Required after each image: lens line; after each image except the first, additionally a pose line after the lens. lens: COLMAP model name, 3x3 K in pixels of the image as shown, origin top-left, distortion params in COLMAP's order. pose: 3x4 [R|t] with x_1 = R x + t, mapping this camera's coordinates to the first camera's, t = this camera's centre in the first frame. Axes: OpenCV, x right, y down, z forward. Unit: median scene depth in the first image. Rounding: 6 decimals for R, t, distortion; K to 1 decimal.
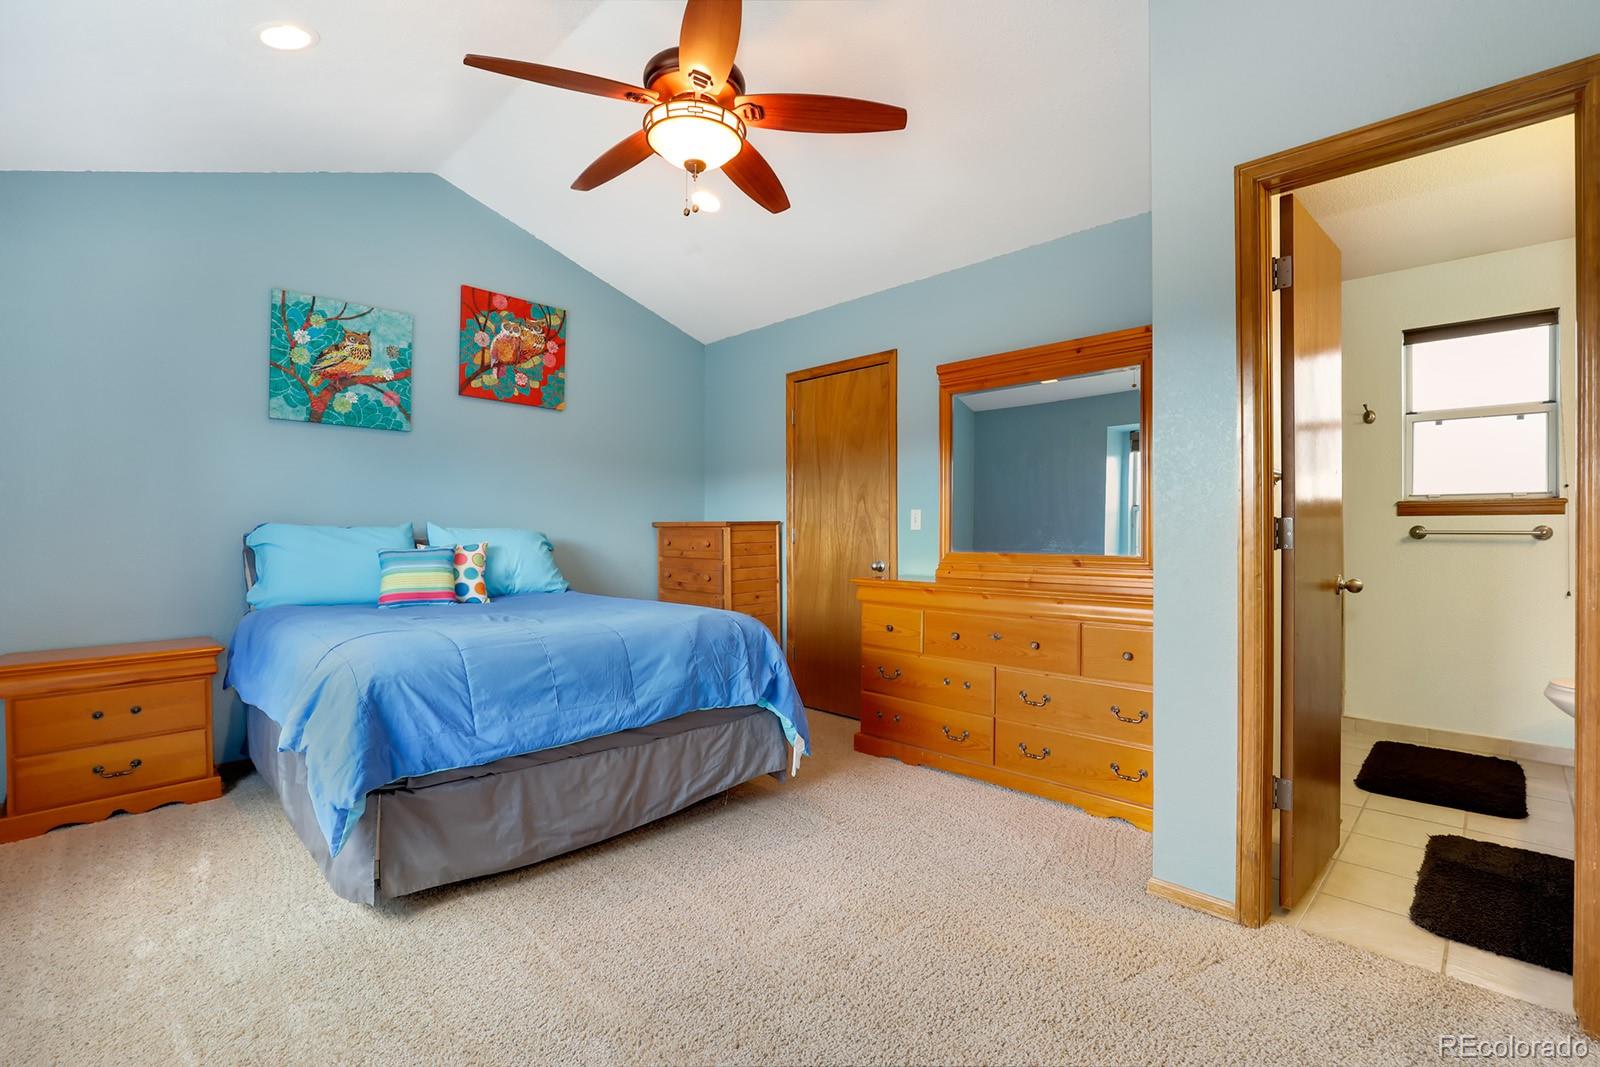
lens RADIAL K [[724.1, 0, 798.5], [0, 724.1, 544.8], [0, 0, 1]] dist [-0.020776, 0.000425]
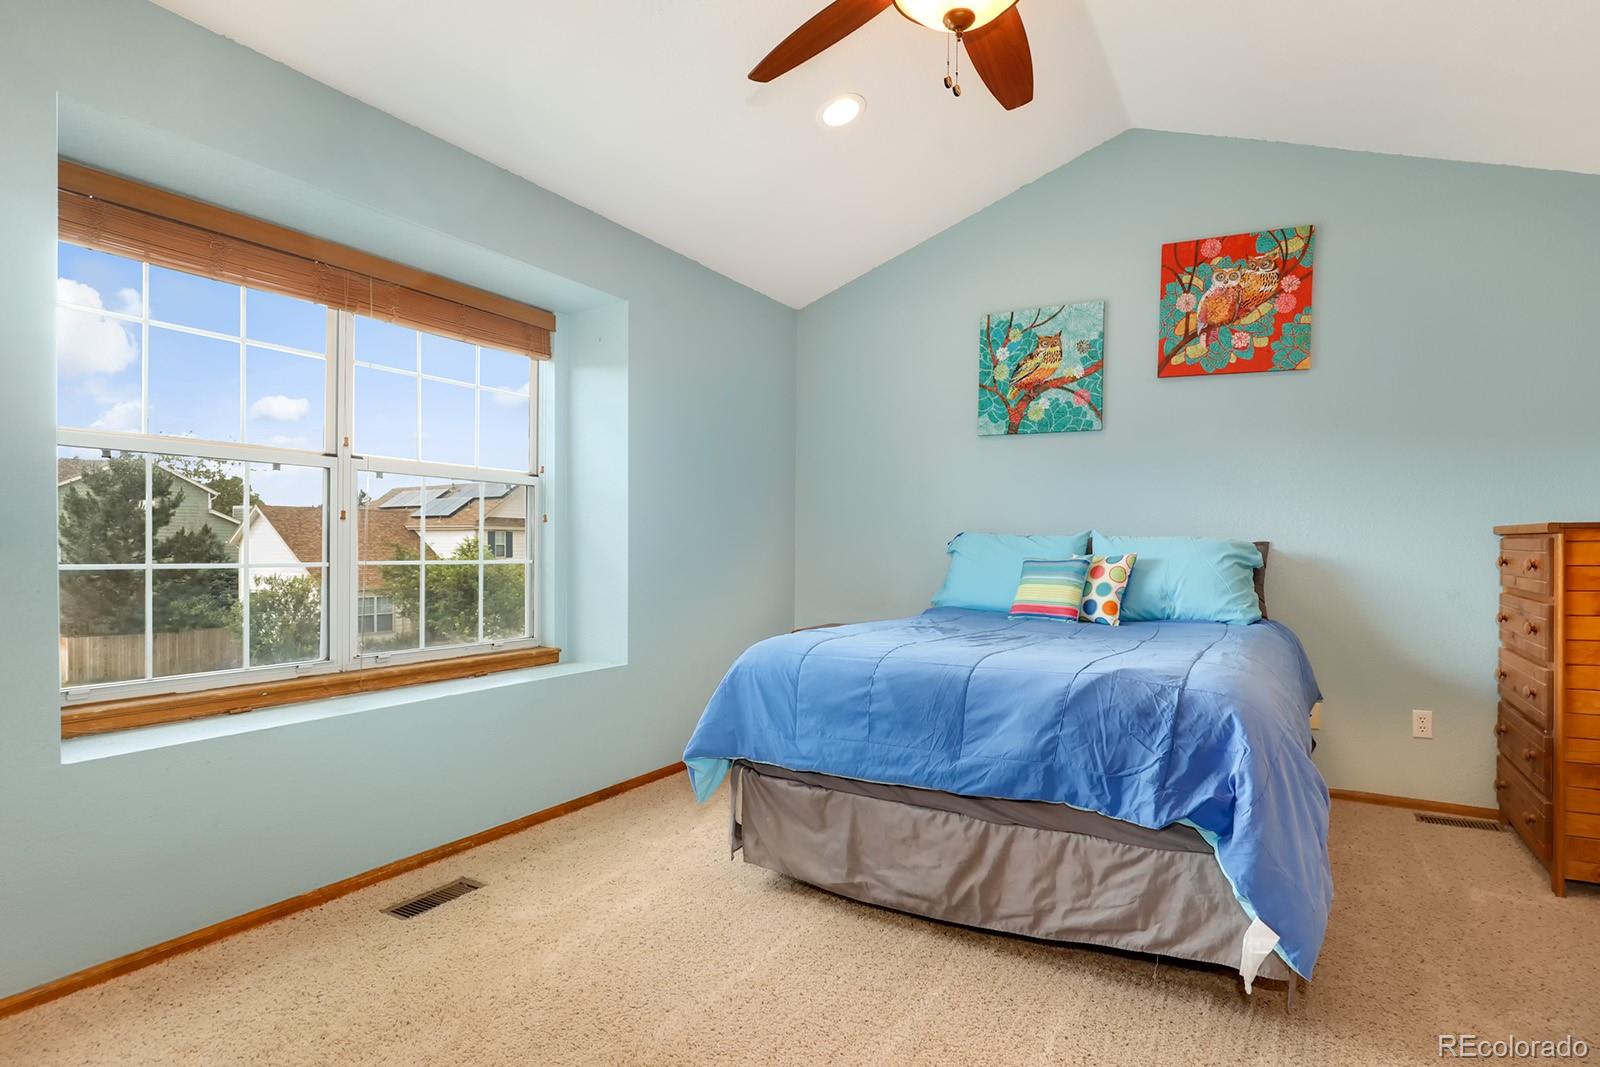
lens RADIAL K [[809.9, 0, 801.5], [0, 809.9, 550.9], [0, 0, 1]] dist [-0.003307, -0.000413]
pose [[0.283359, 0.016158, -0.958878, 0.360600], [-0.022181, 0.999701, 0.010291, -0.007805], [0.958757, 0.018353, 0.283632, 0.381984]]
